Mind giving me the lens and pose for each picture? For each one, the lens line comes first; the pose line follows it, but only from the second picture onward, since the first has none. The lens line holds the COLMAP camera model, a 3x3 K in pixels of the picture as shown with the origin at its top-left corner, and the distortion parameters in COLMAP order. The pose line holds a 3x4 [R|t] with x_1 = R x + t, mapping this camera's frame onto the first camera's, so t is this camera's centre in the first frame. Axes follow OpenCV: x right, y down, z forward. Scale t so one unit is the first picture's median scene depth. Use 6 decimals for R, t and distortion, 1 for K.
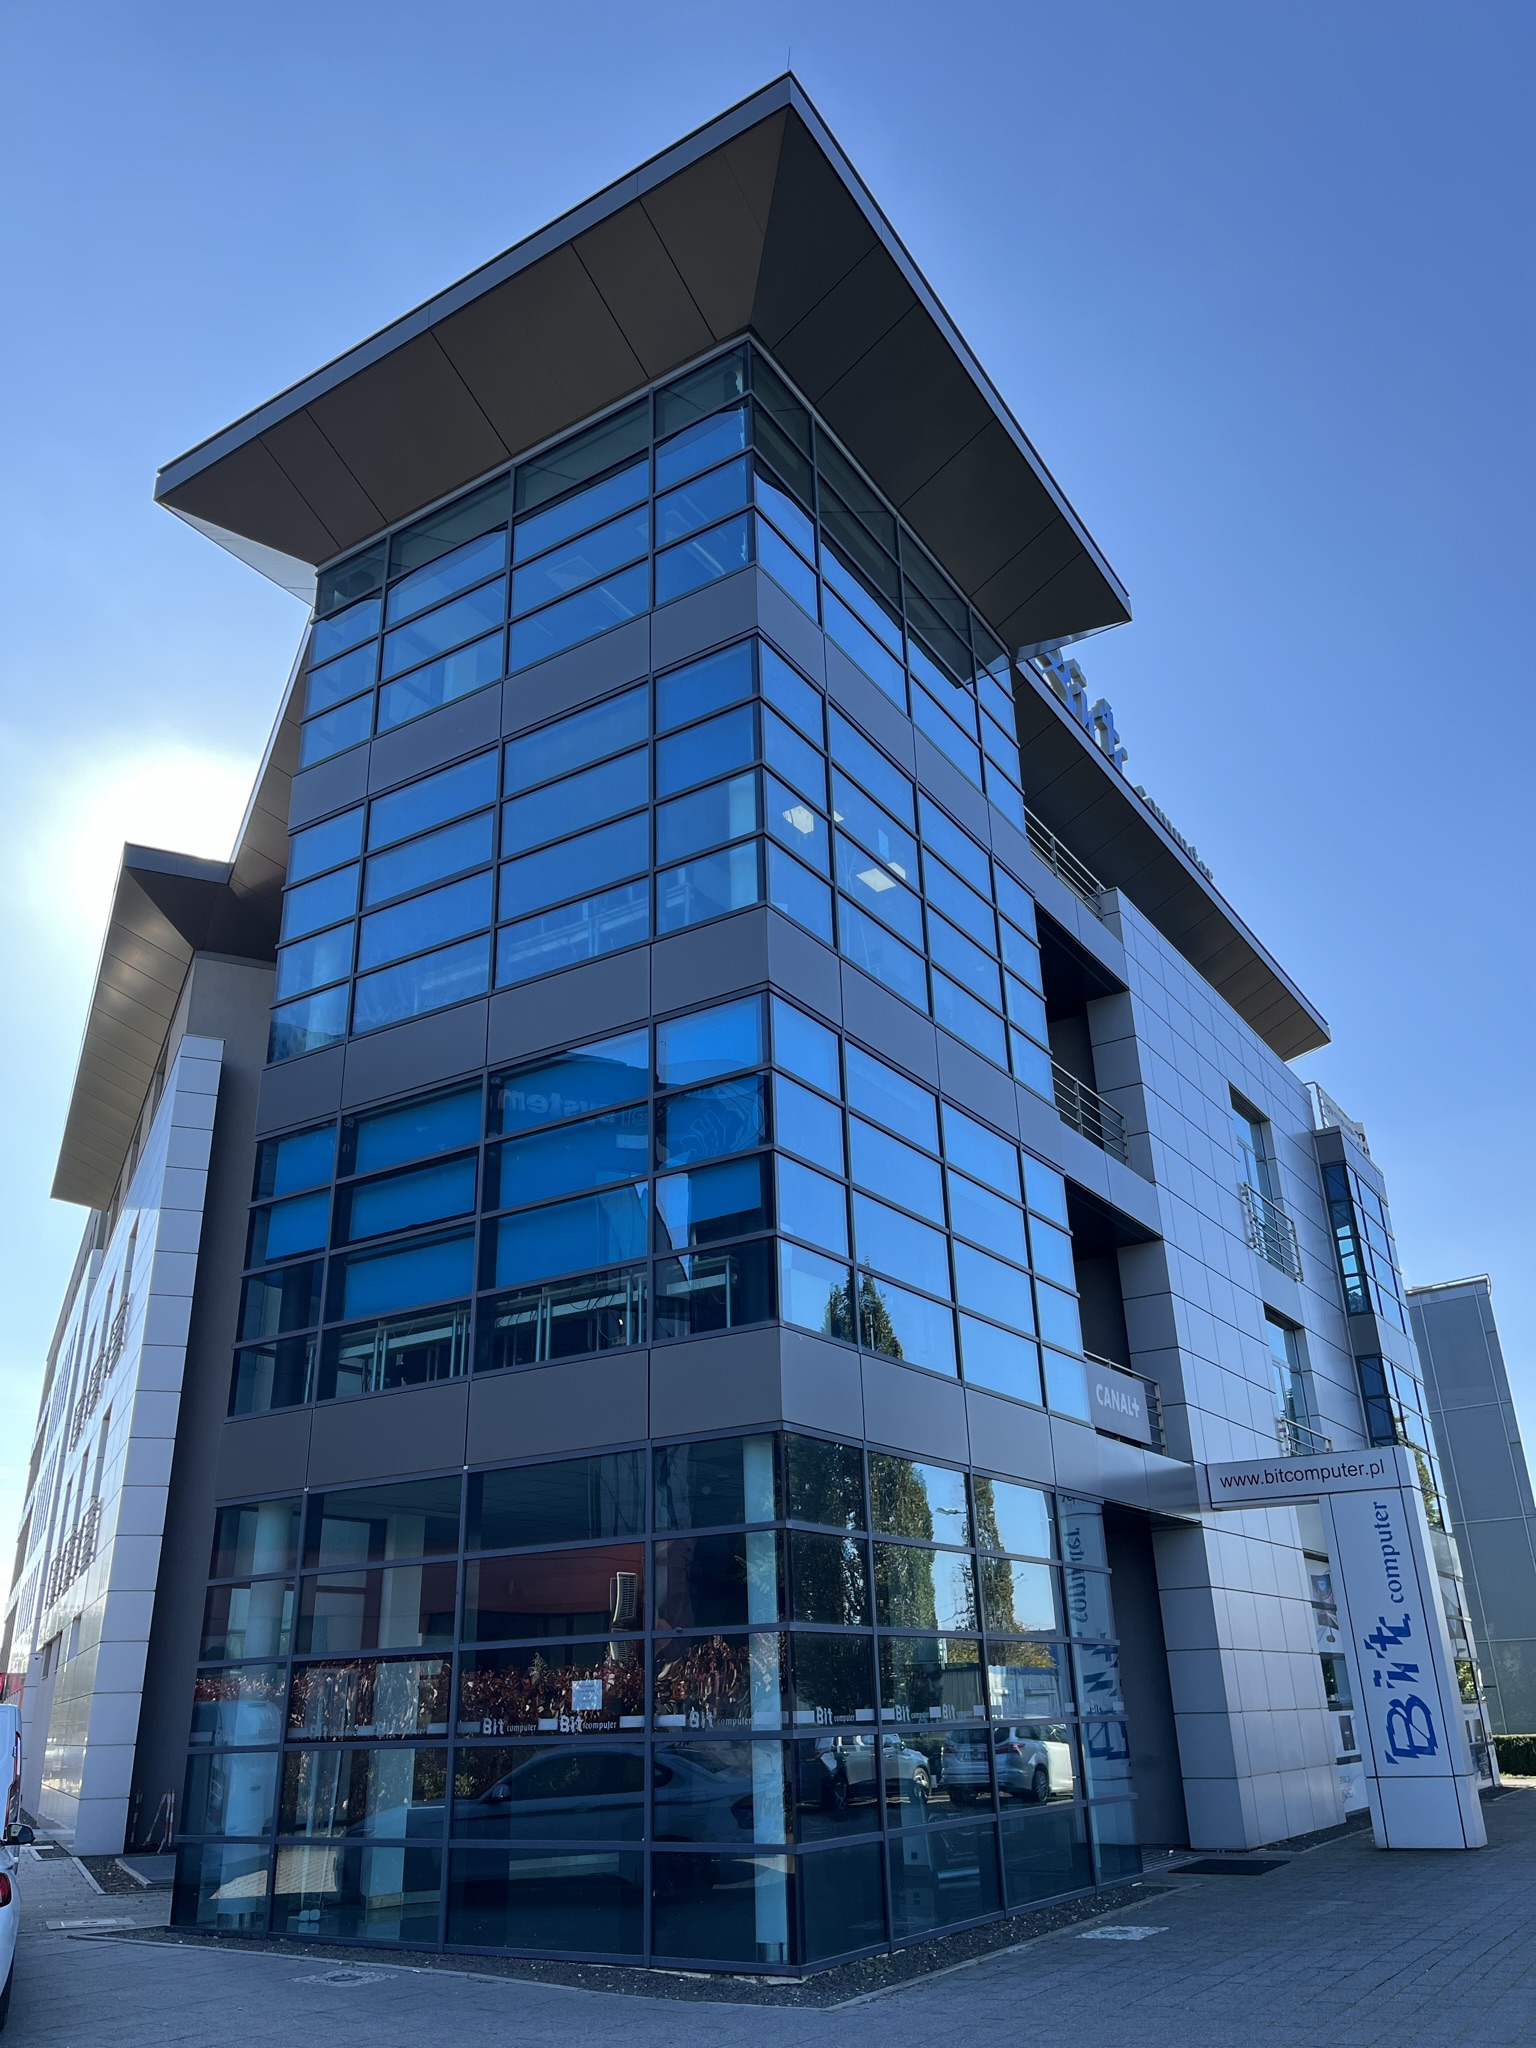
lens RADIAL K [[1540.9, 0, 774.2], [0, 1540.9, 1039.9], [0, 0, 1]] dist [0.051665, -0.049924]
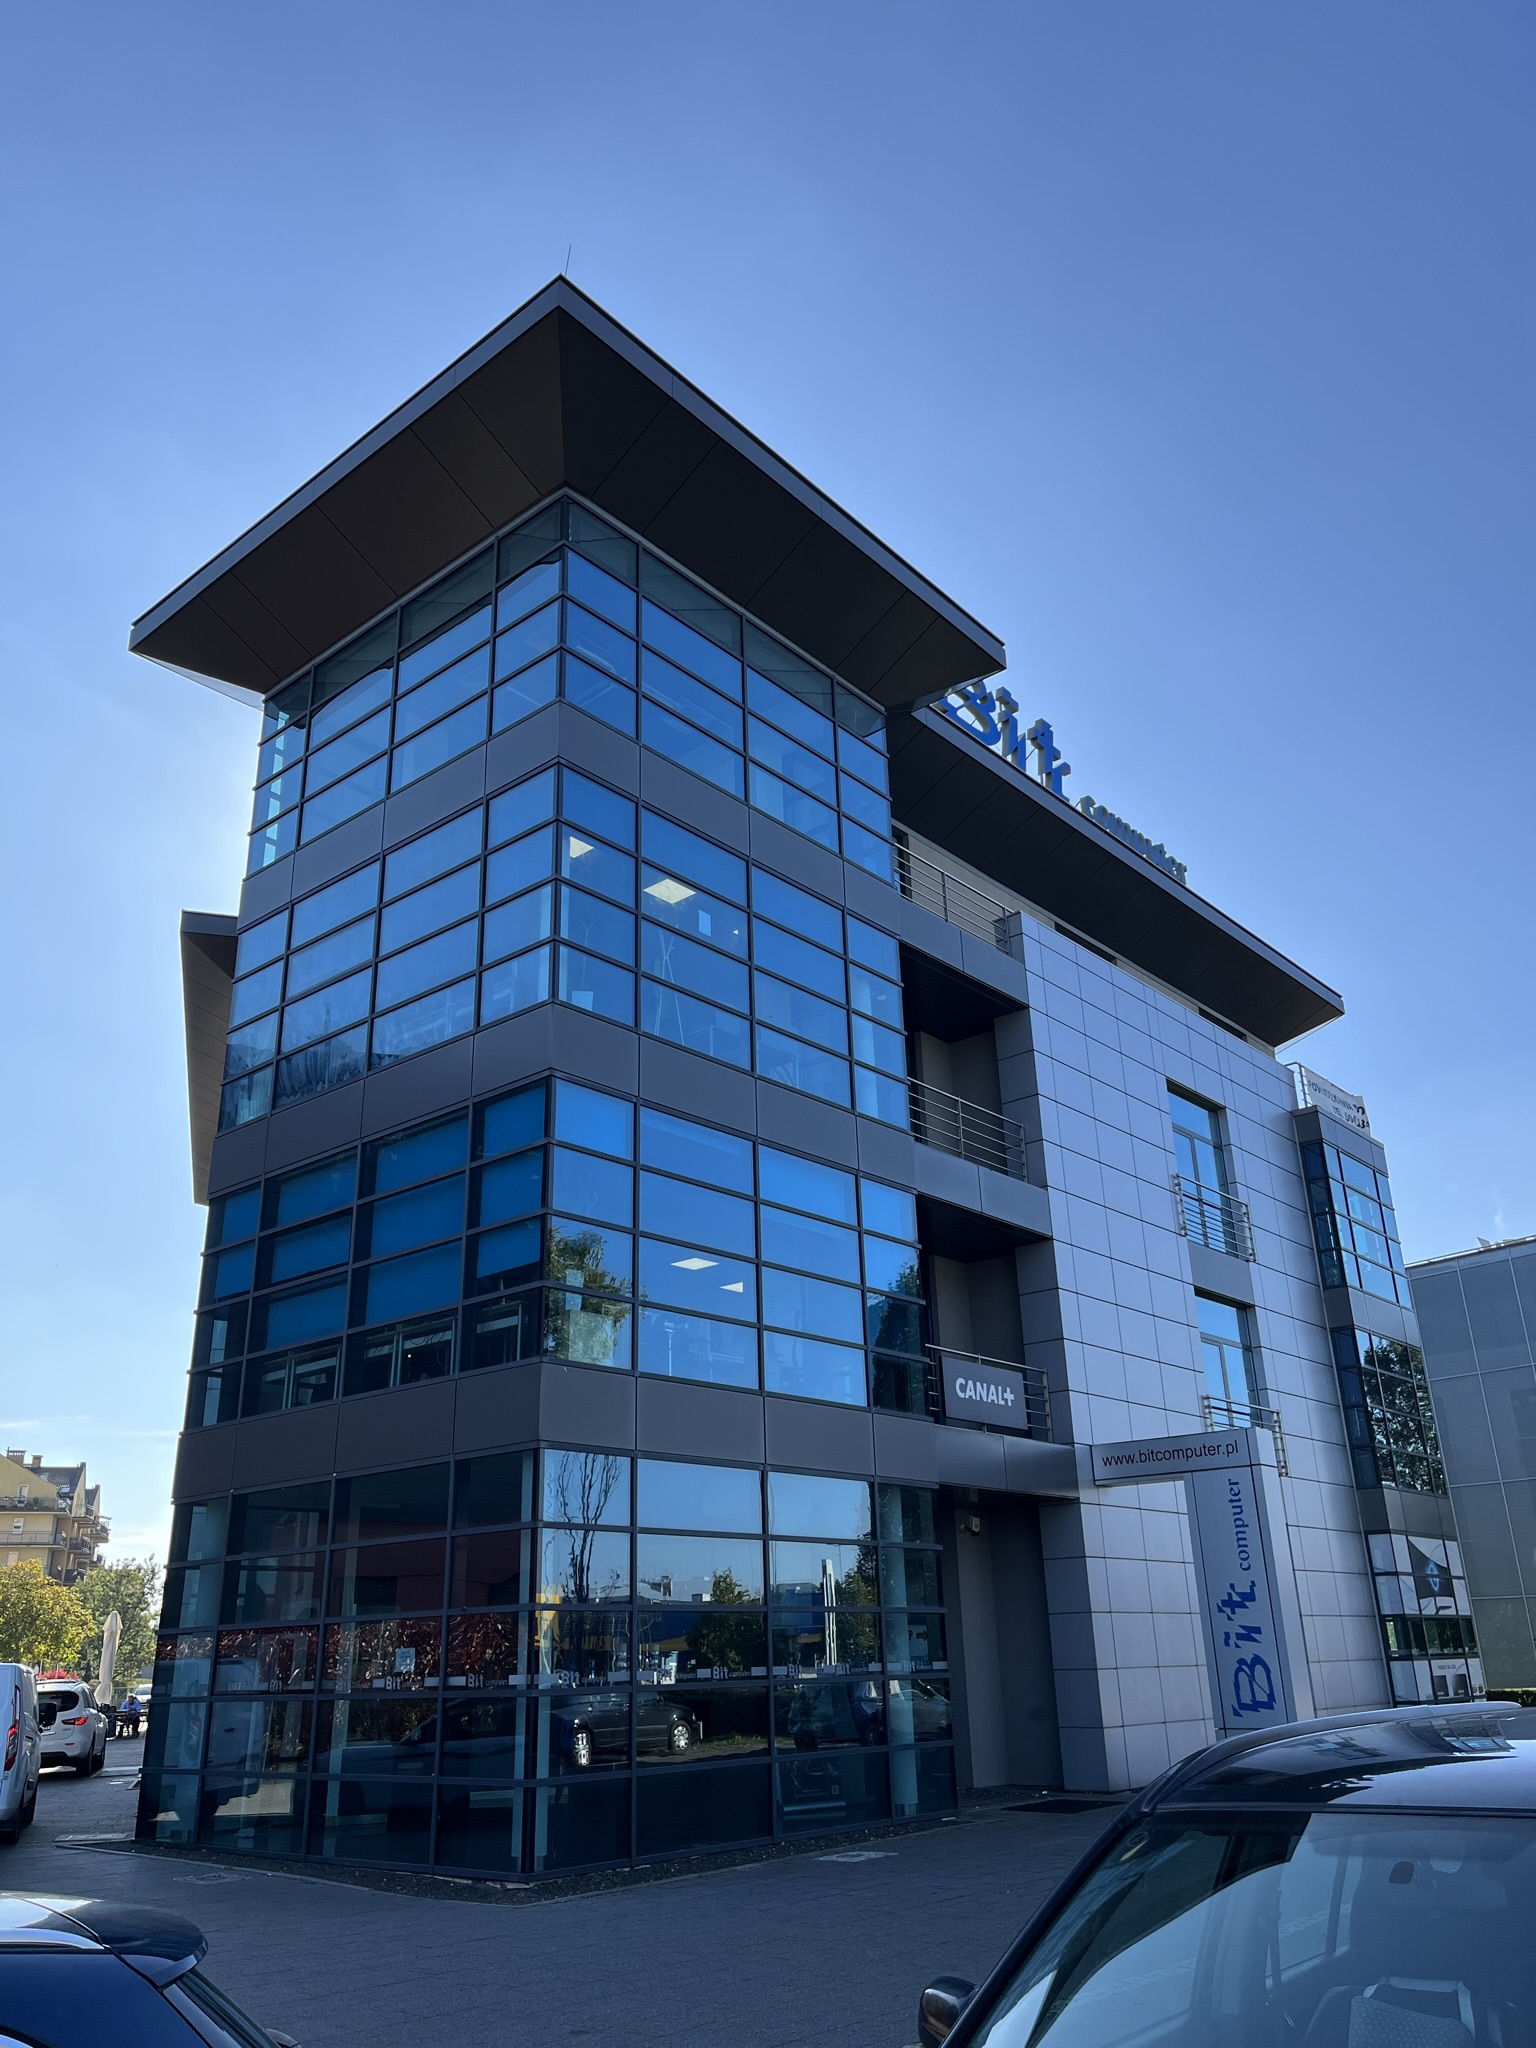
lens RADIAL K [[1552.6, 0, 768.0], [0, 1552.6, 1030.1], [0, 0, 1]] dist [0.037443, -0.007900]
pose [[0.990653, -0.048091, -0.127646, 0.221428], [0.051618, 0.998367, 0.024467, -0.062064], [0.126261, -0.030827, 0.991518, -0.121167]]
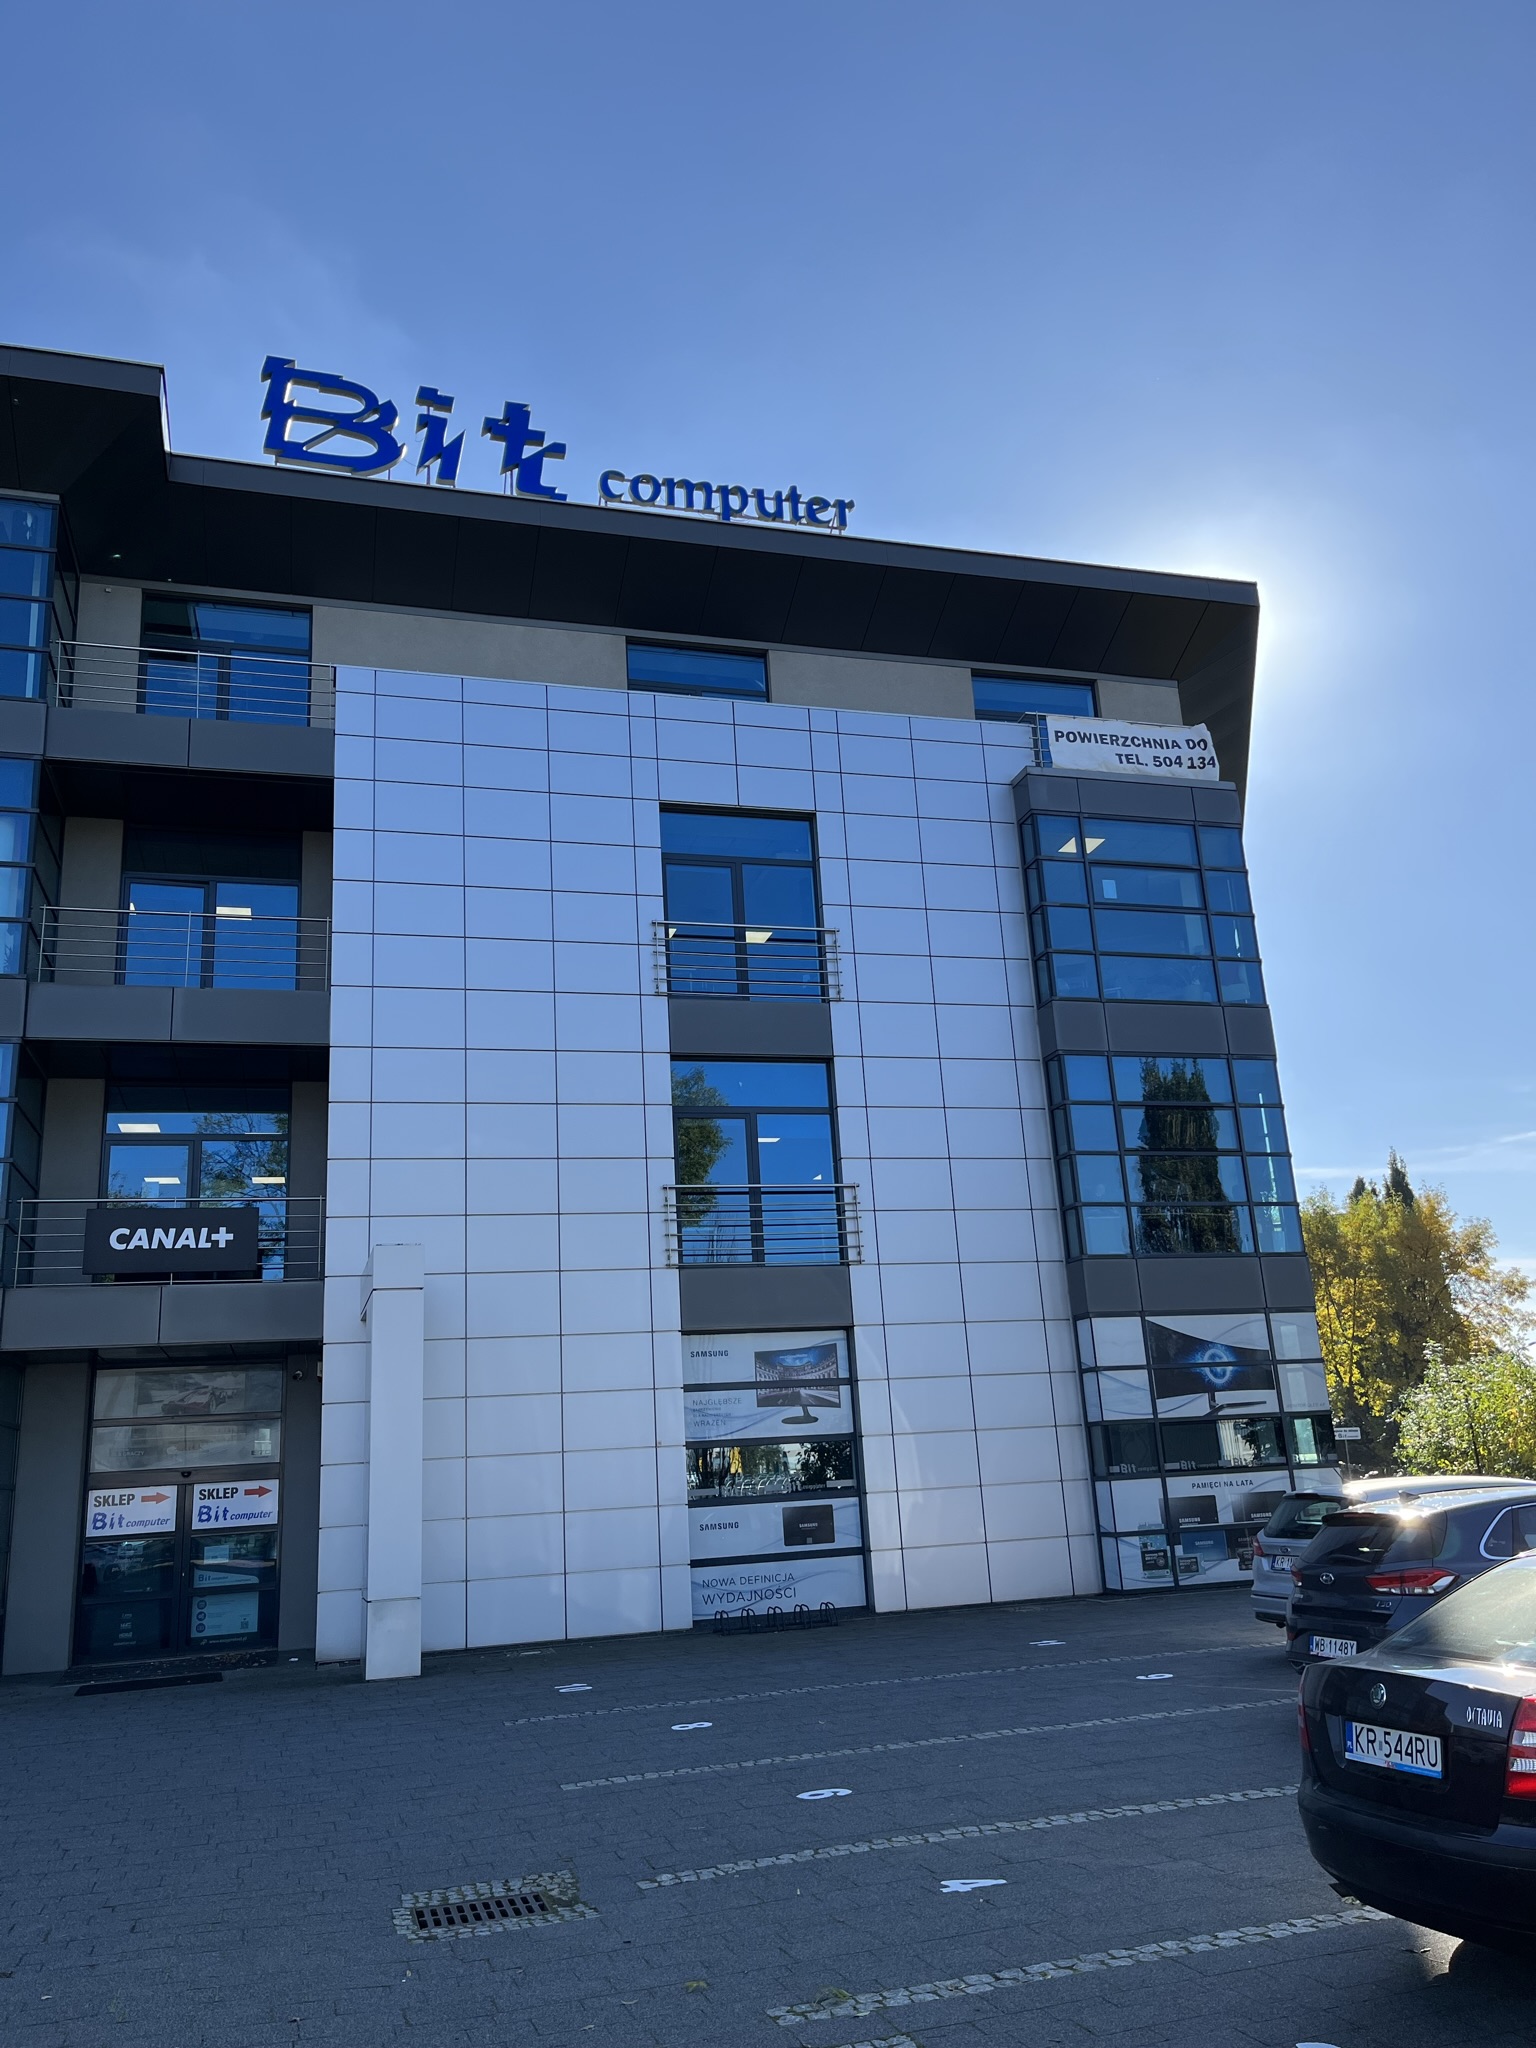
lens RADIAL K [[1552.6, 0, 768.0], [0, 1552.6, 1030.1], [0, 0, 1]] dist [0.037443, -0.007900]
pose [[0.757155, -0.193061, -0.624054, 1.158897], [0.290846, 0.955045, 0.057422, 0.157645], [0.584914, -0.224981, 0.779268, 0.466330]]
